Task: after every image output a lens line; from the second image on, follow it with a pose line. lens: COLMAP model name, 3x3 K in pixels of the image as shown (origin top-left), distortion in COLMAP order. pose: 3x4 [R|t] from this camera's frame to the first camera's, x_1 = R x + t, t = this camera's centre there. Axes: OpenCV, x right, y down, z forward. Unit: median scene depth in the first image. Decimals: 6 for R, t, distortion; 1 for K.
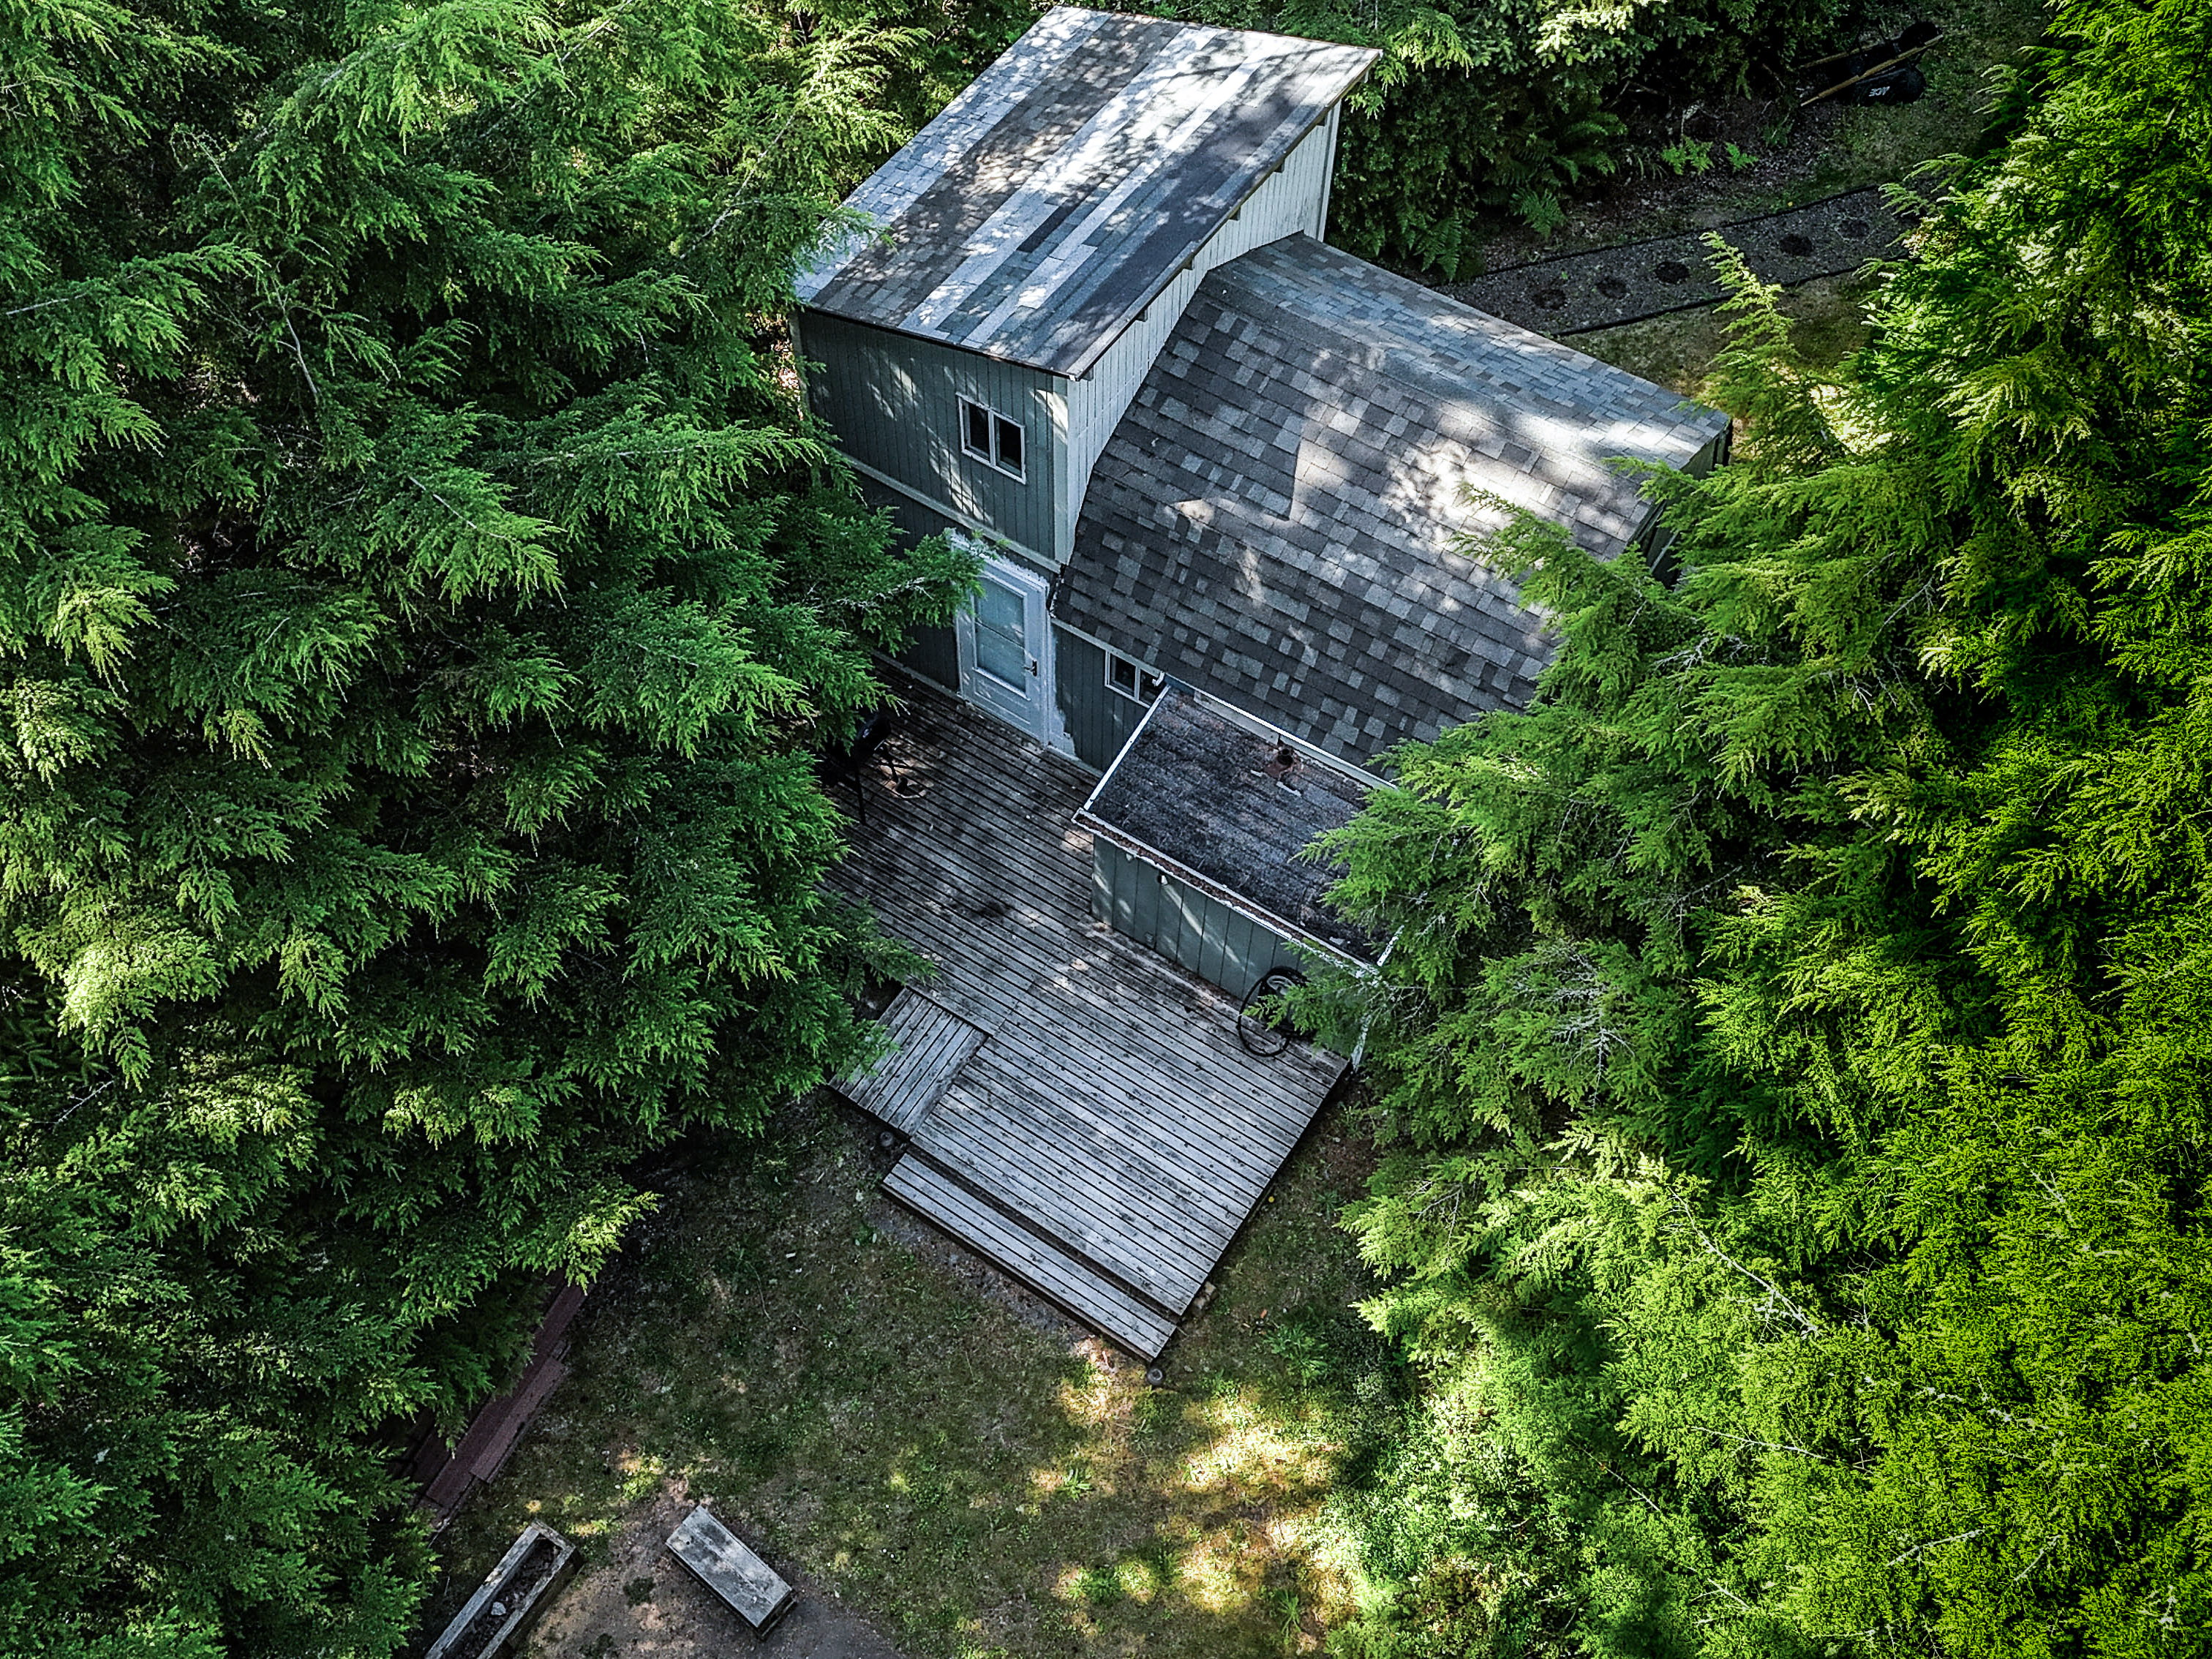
lens RADIAL K [[2189.7, 0, 1104.7], [0, 2189.7, 828.0], [0, 0, 1]] dist [0.015998, 0.000000]
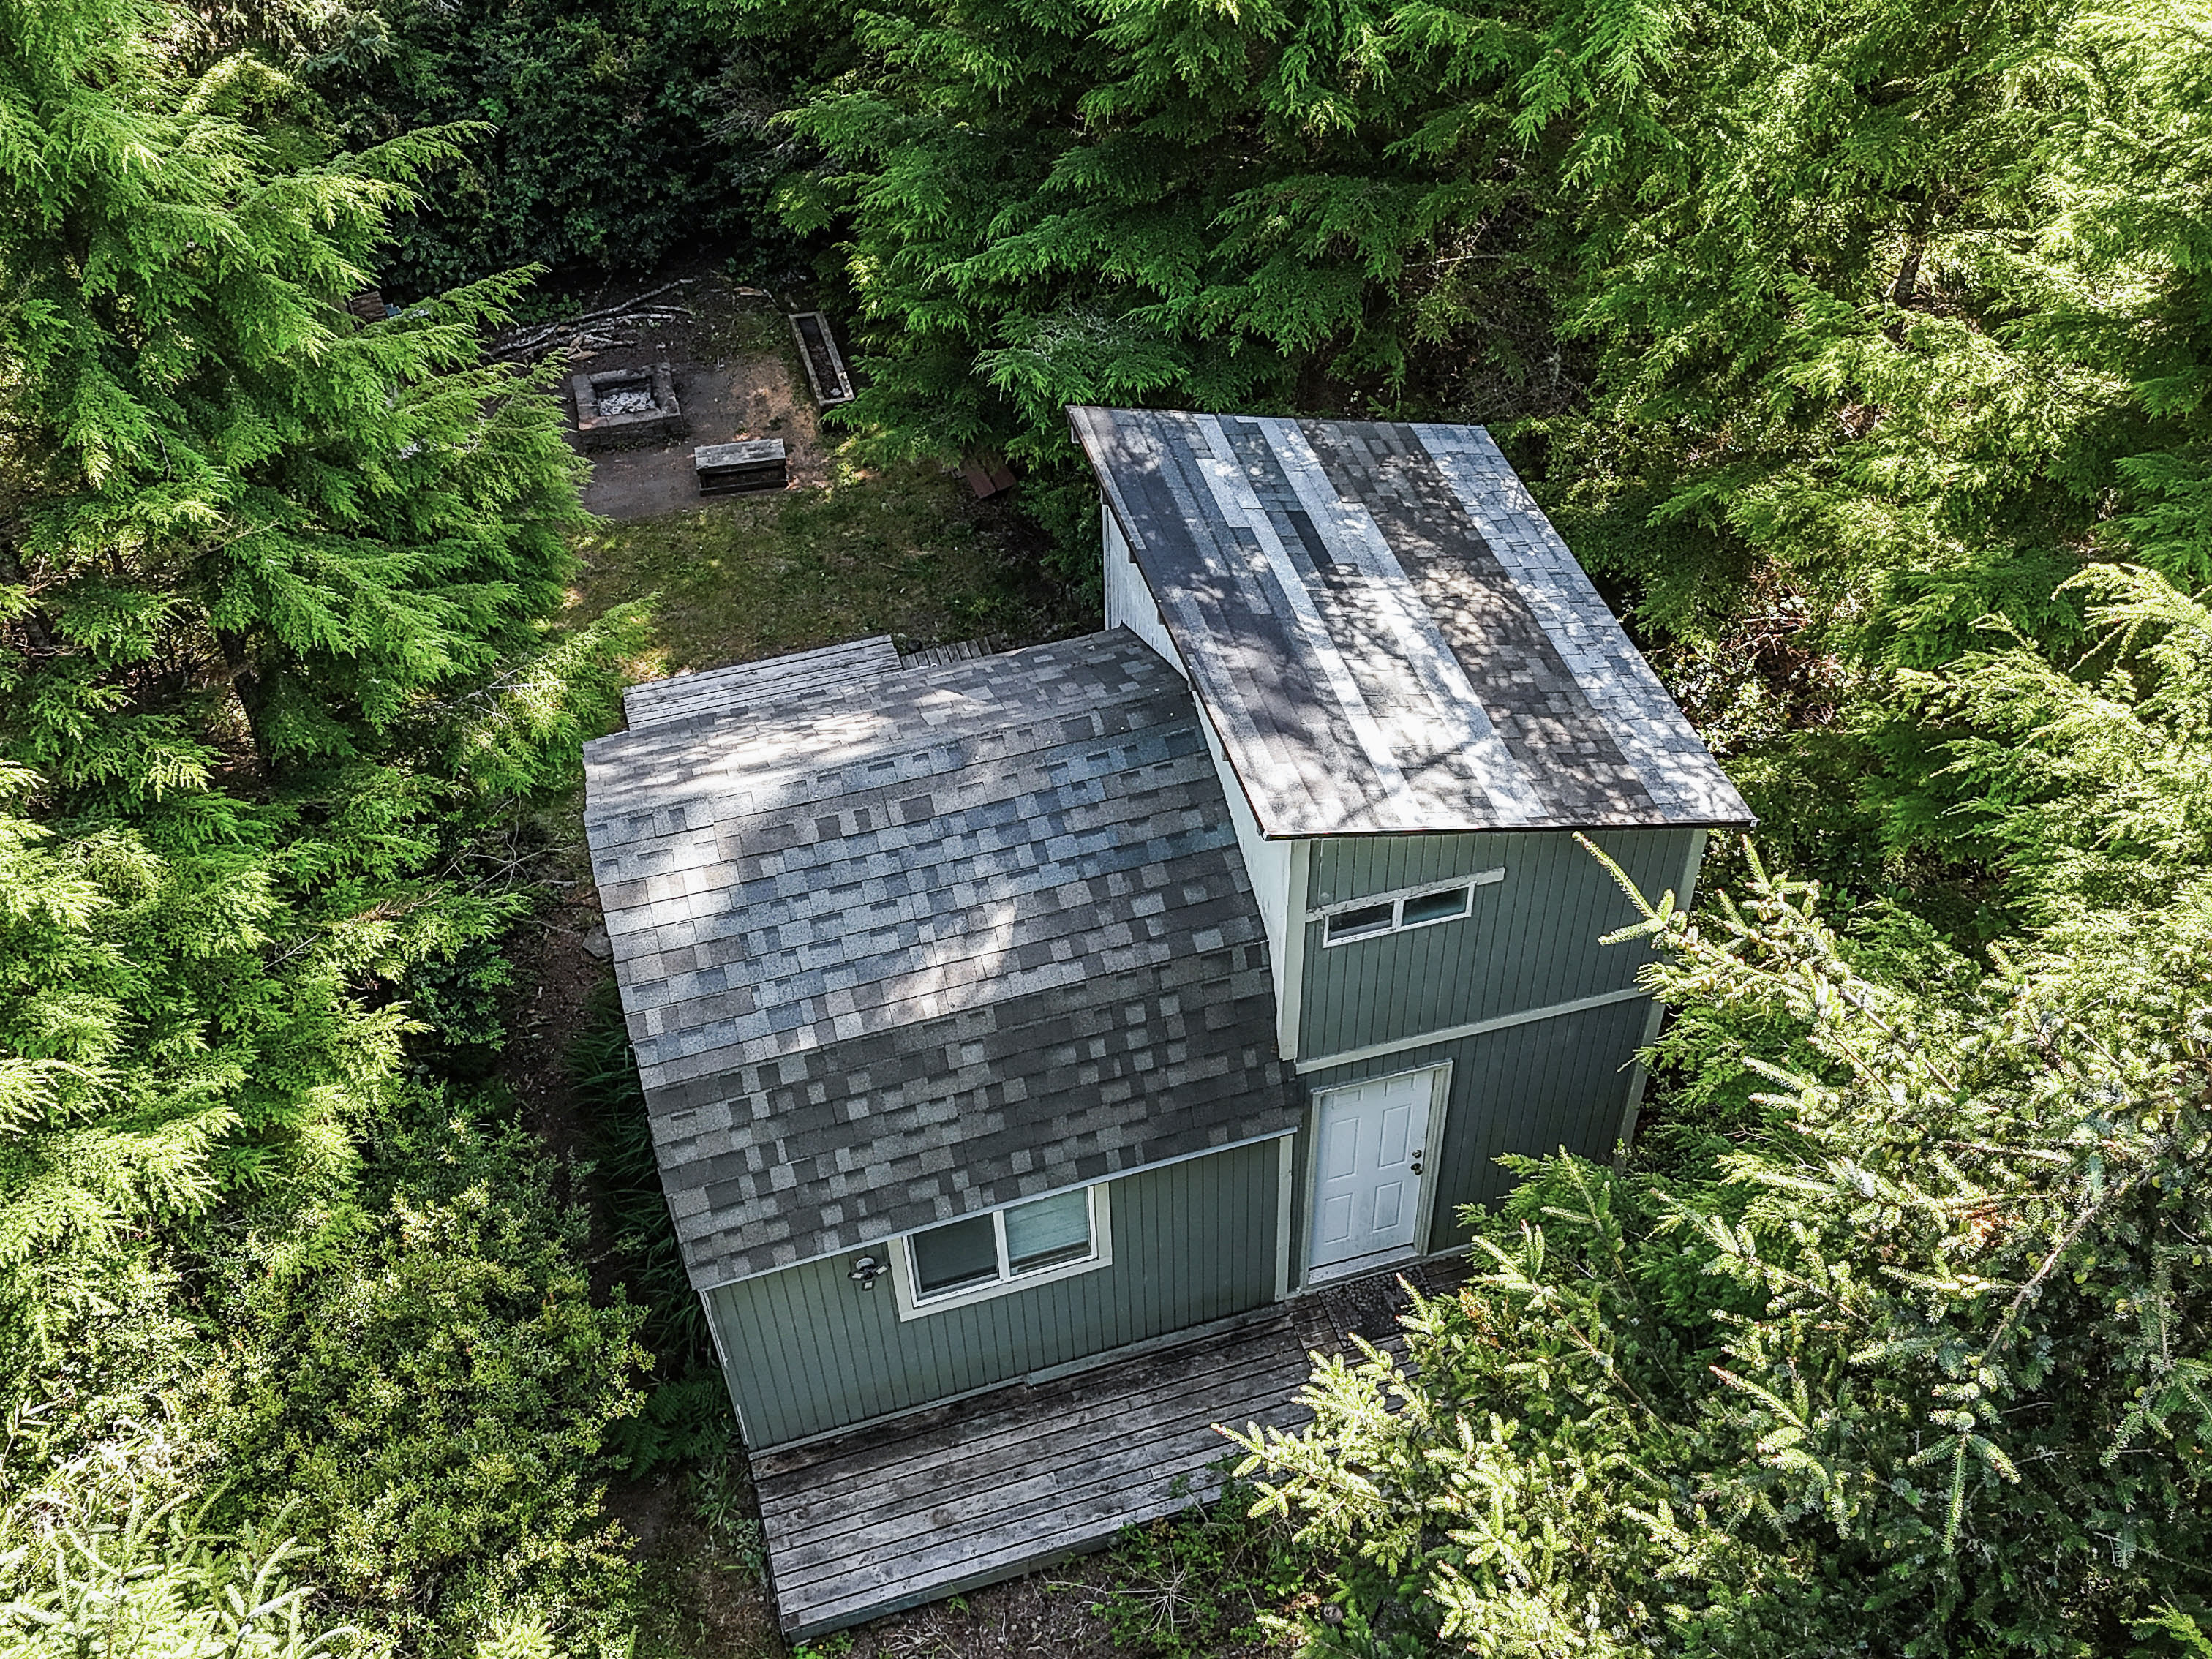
lens RADIAL K [[2189.7, 0, 1107.0], [0, 2189.7, 828.8], [0, 0, 1]] dist [0.015998, 0.000000]
pose [[-0.640304, 0.565103, -0.520258, 0.532958], [-0.625973, 0.008641, 0.779797, -0.885894], [0.445161, 0.824975, 0.348206, 0.752038]]
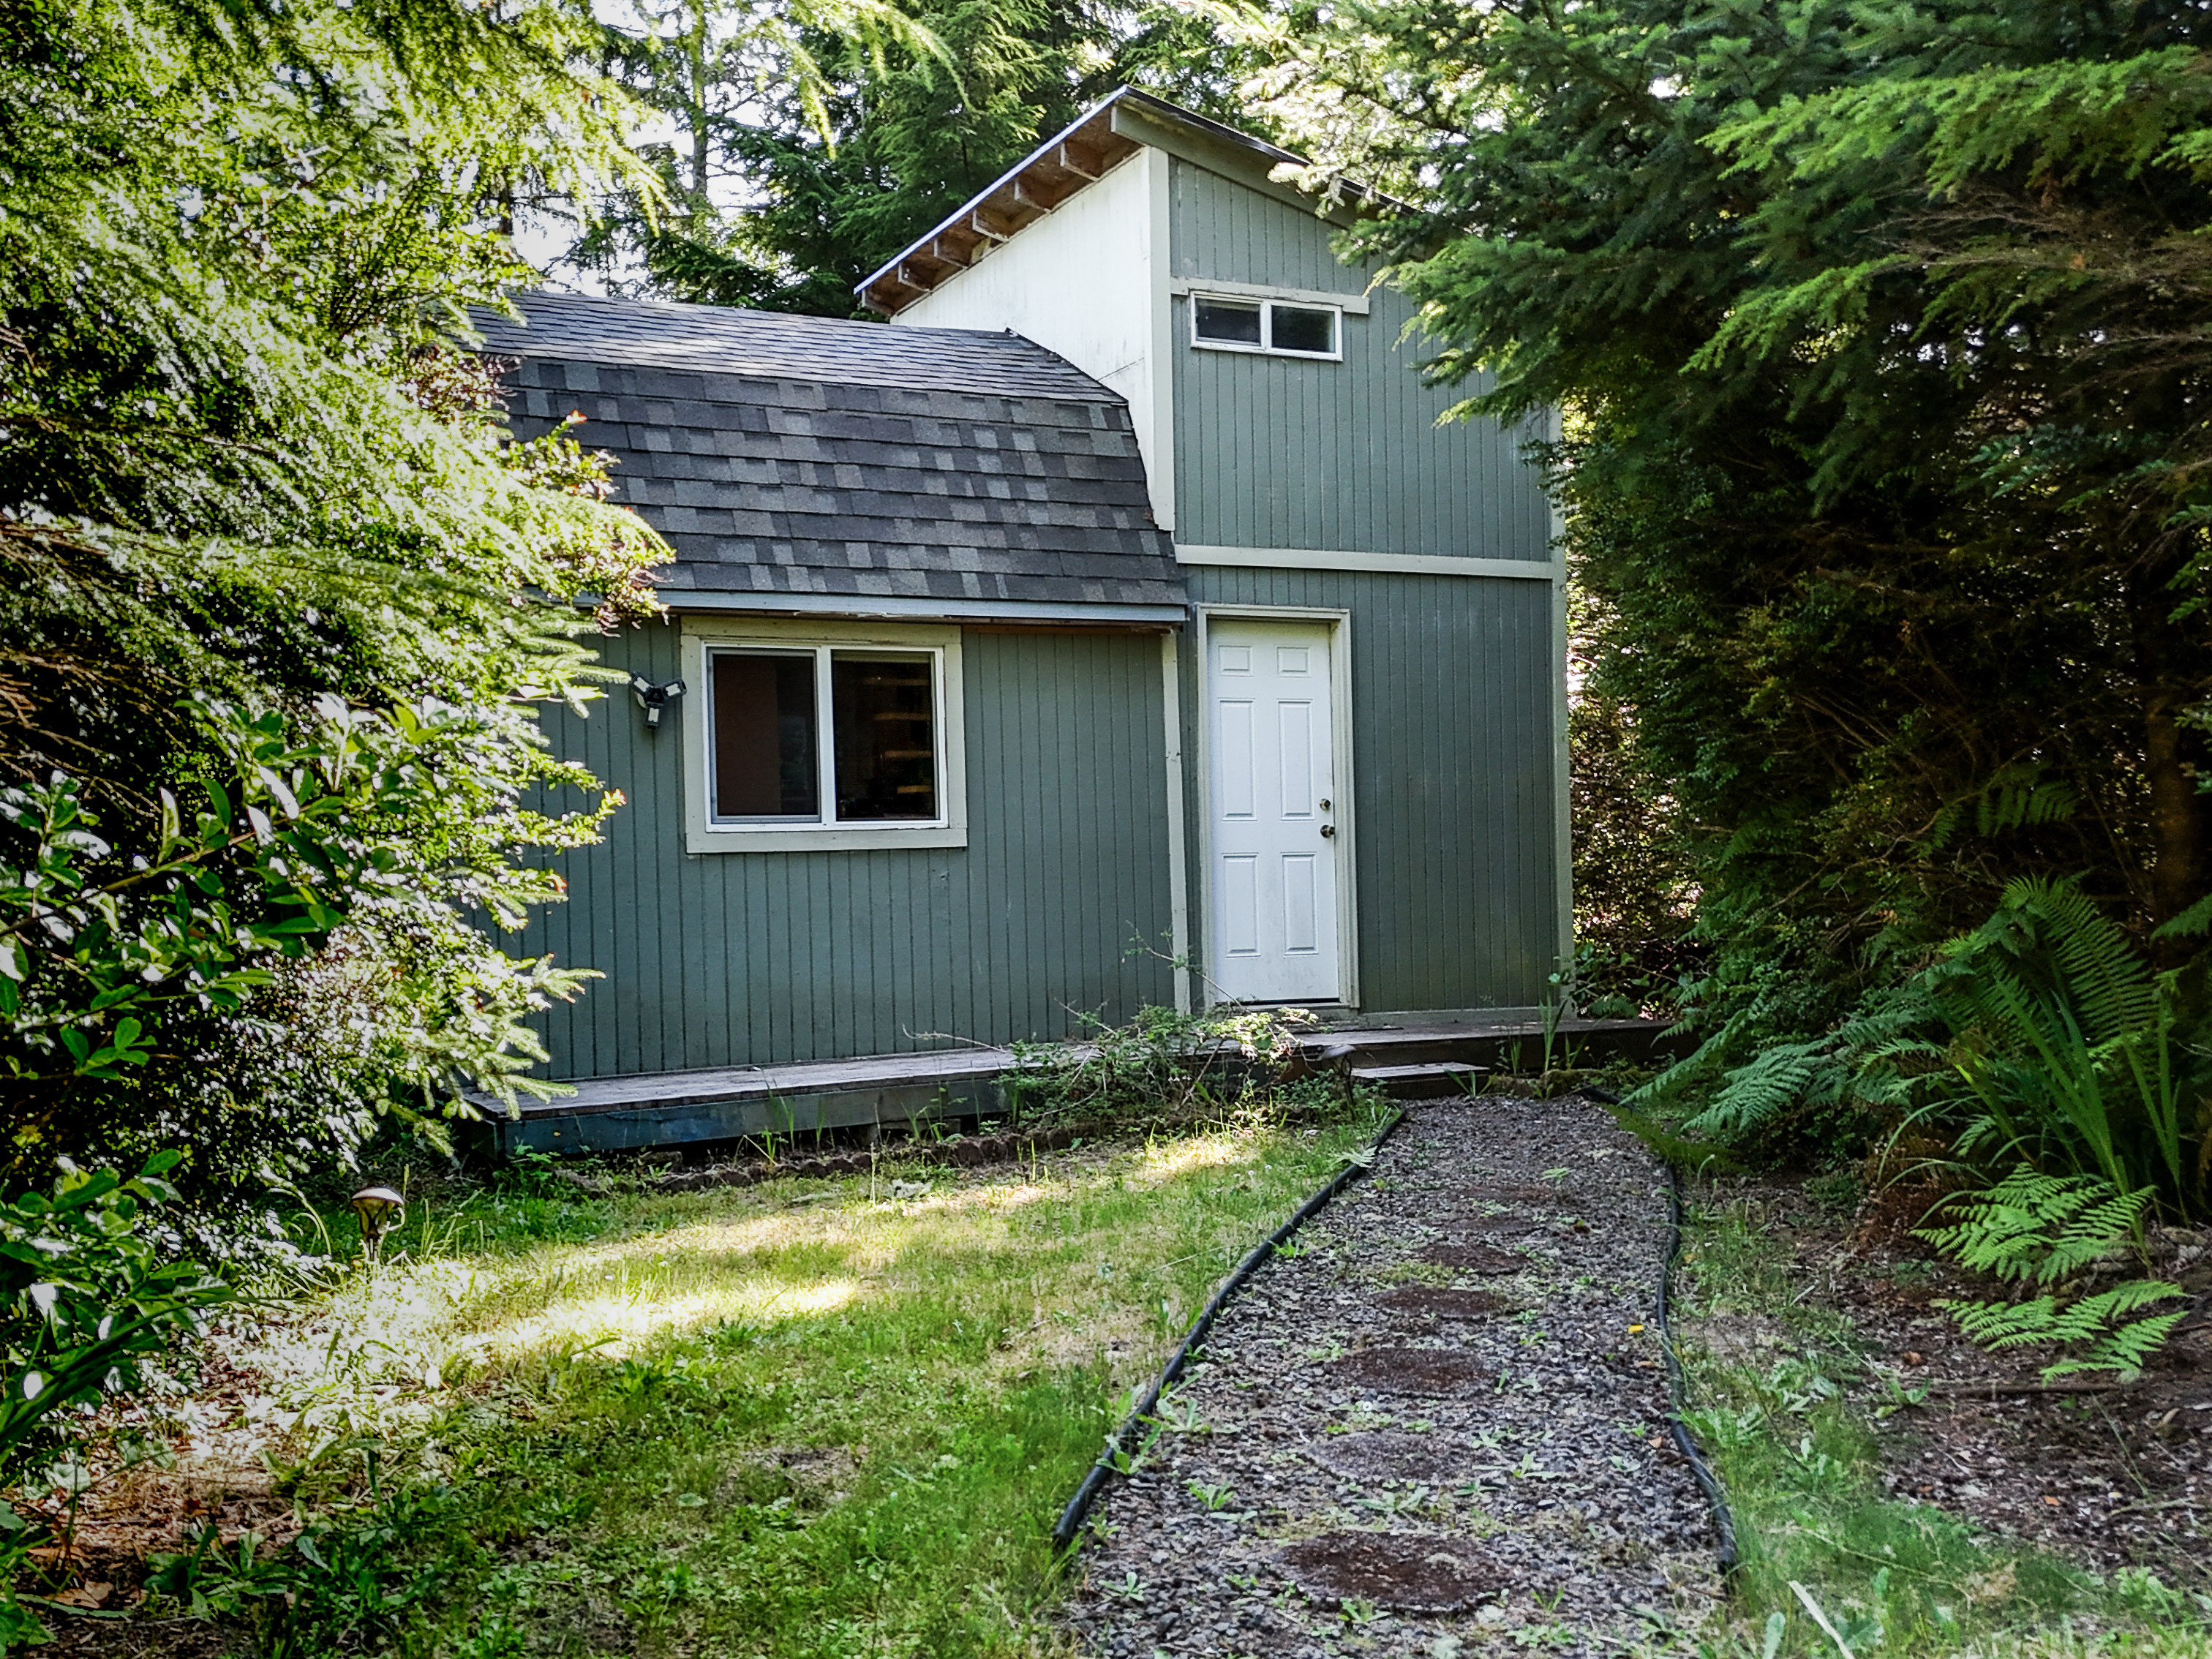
lens RADIAL K [[2189.7, 0, 1107.8], [0, 2189.7, 831.8], [0, 0, 1]] dist [0.015998, 0.000000]
pose [[-0.491629, 0.028499, -0.870338, 0.716115], [-0.714789, 0.557650, 0.422024, -0.540536], [0.497371, 0.829587, -0.253786, 1.343464]]
